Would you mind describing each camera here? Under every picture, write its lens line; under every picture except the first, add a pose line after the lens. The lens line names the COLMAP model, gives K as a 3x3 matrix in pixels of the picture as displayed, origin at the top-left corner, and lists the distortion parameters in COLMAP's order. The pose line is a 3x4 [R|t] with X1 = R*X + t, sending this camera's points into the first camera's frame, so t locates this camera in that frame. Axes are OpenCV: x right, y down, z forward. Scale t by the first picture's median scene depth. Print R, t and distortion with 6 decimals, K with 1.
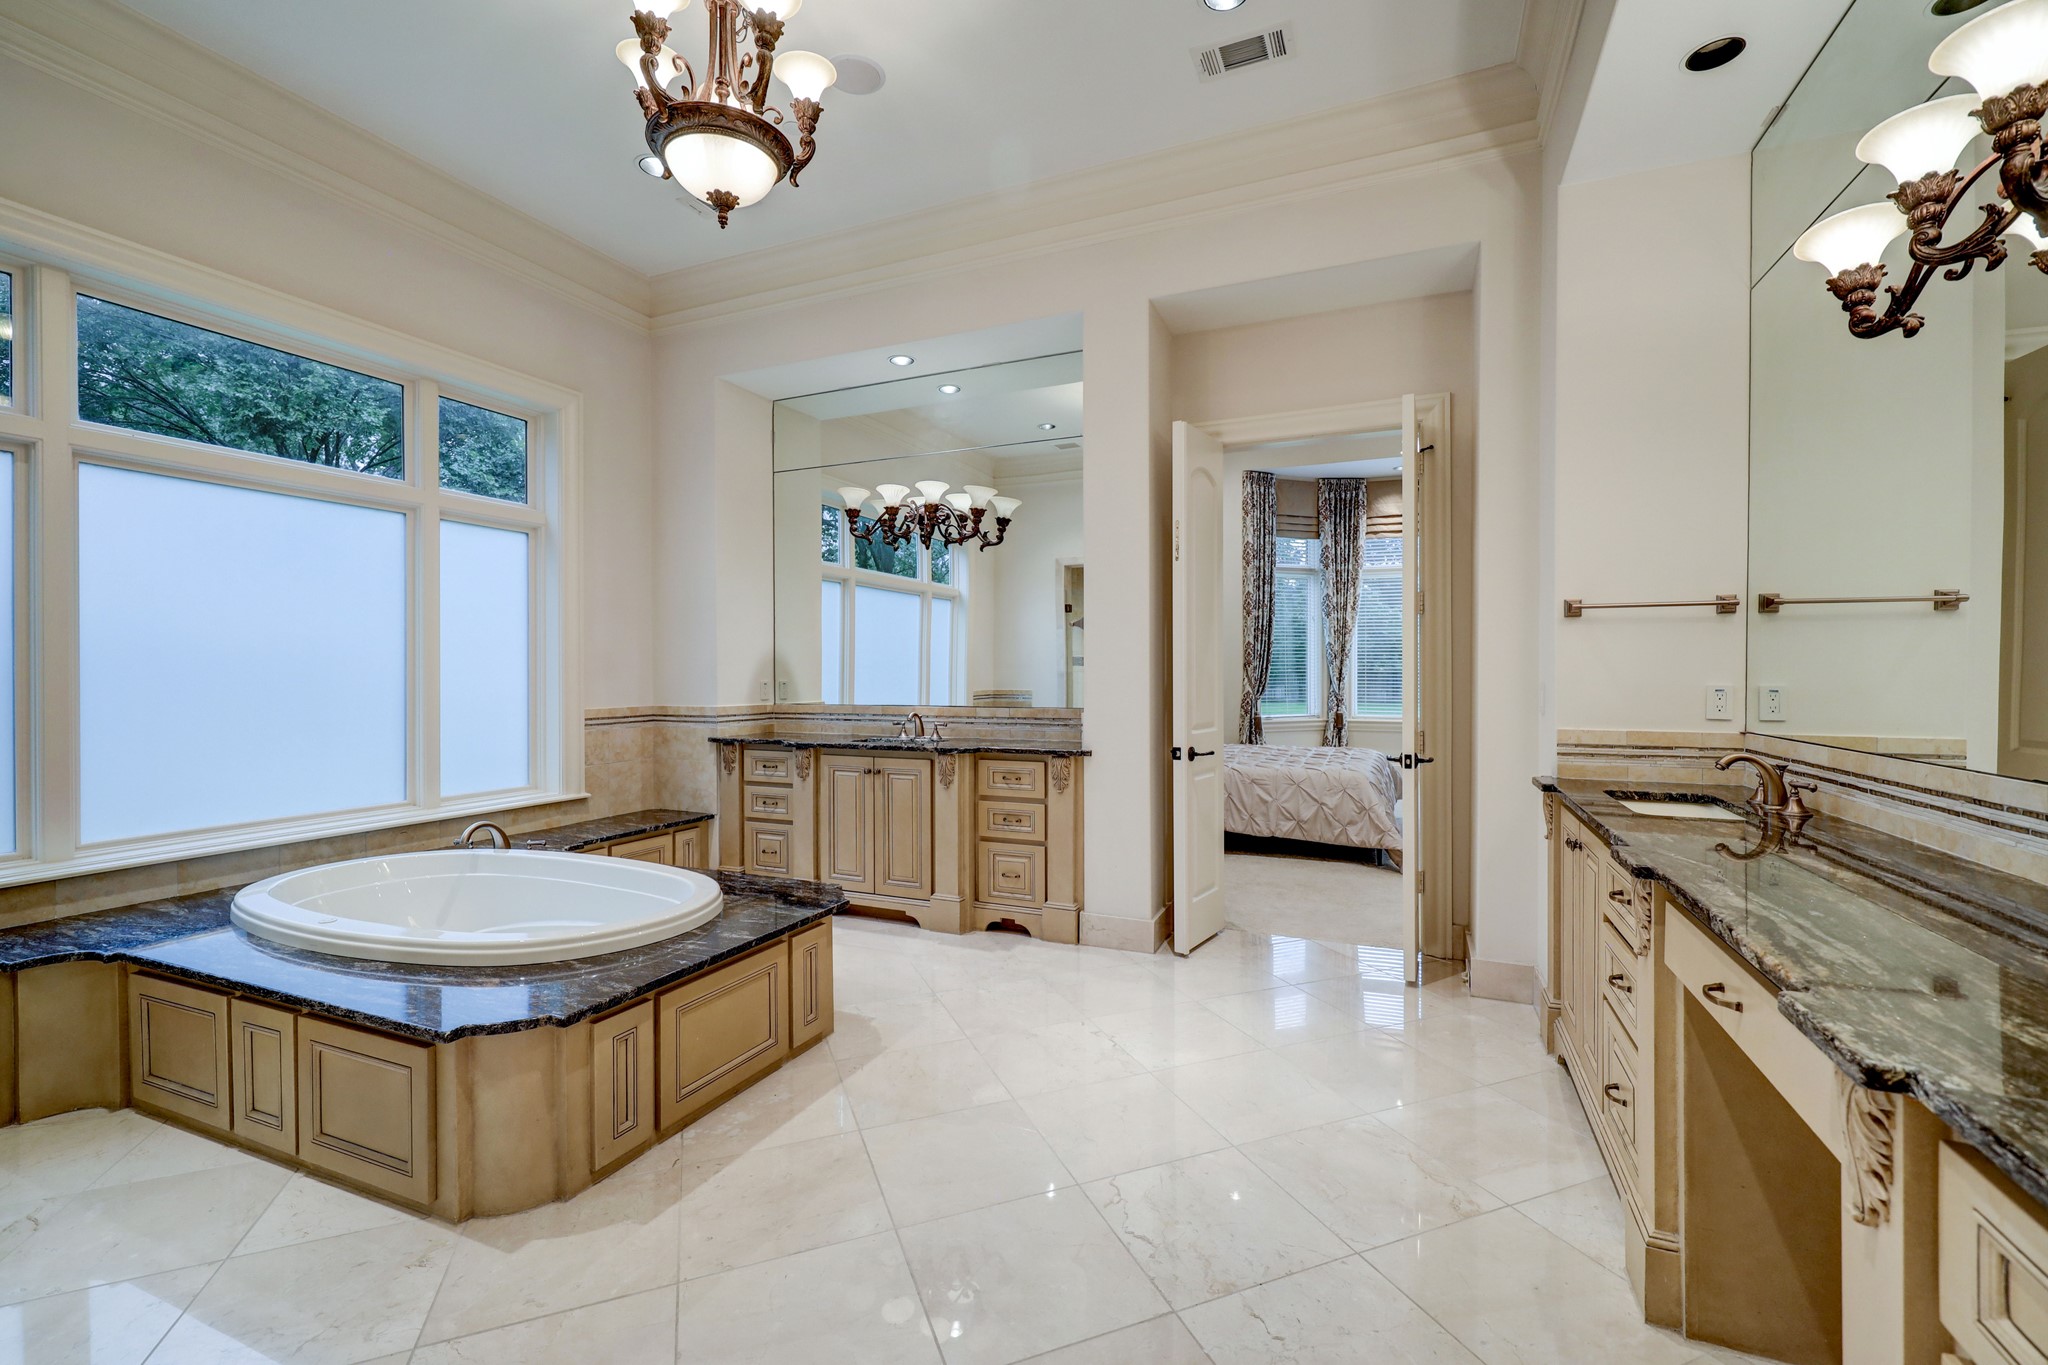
lens RADIAL K [[841.2, 0, 1031.7], [0, 841.2, 667.7], [0, 0, 1]] dist [0.002121, 0.000265]
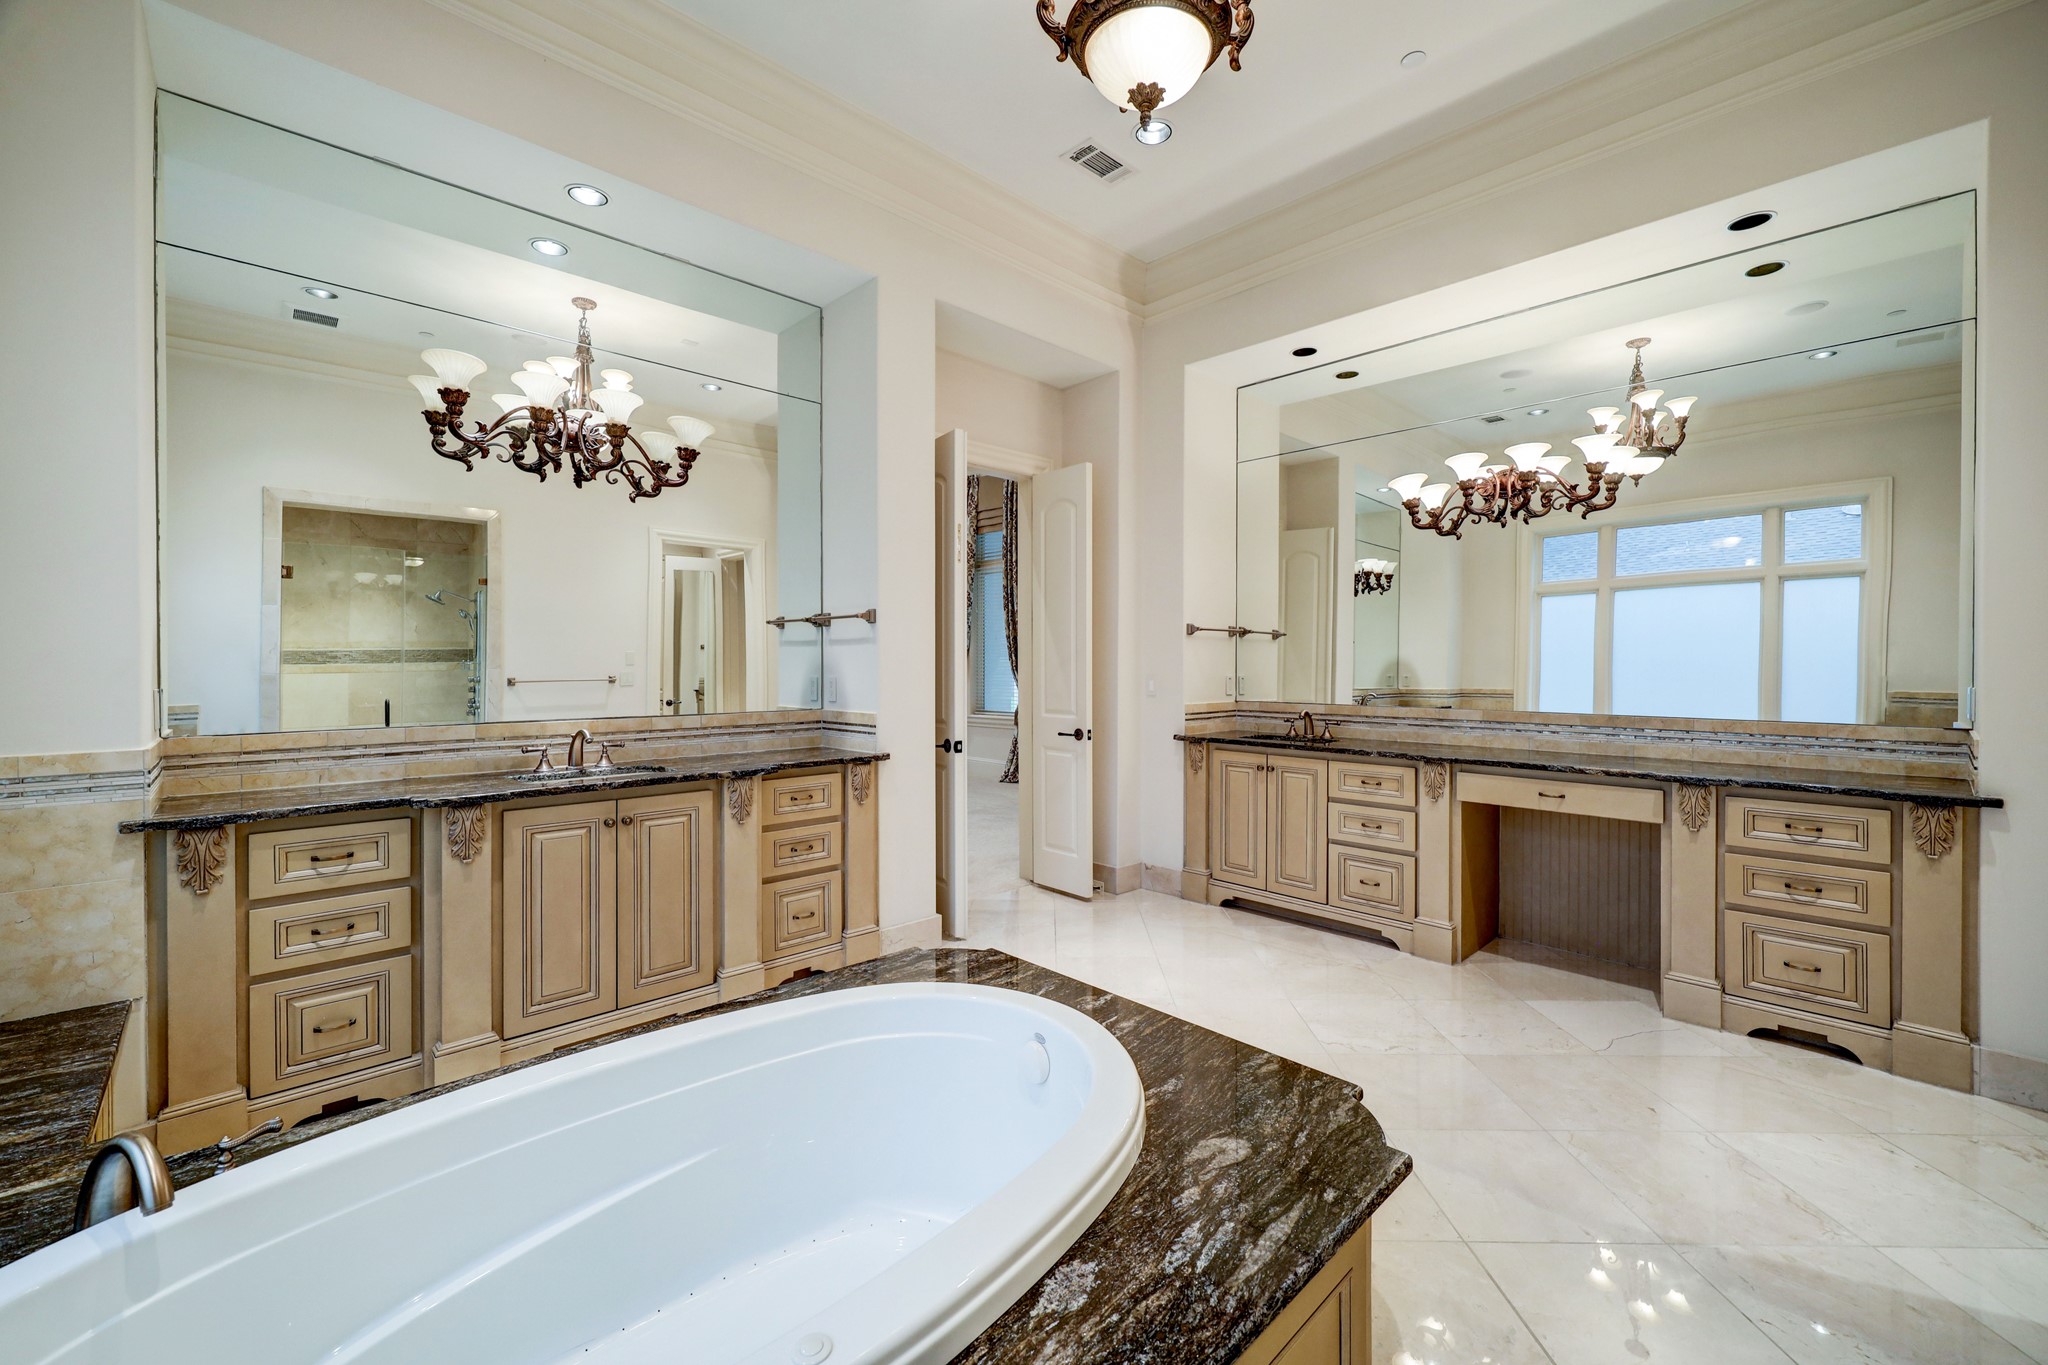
lens RADIAL K [[841.2, 0, 1031.7], [0, 841.2, 667.7], [0, 0, 1]] dist [0.002121, 0.000265]
pose [[0.379509, -0.001820, 0.925186, -0.703384], [-0.009663, 0.999936, 0.005931, -0.003019], [-0.925138, -0.011191, 0.379467, 0.481820]]
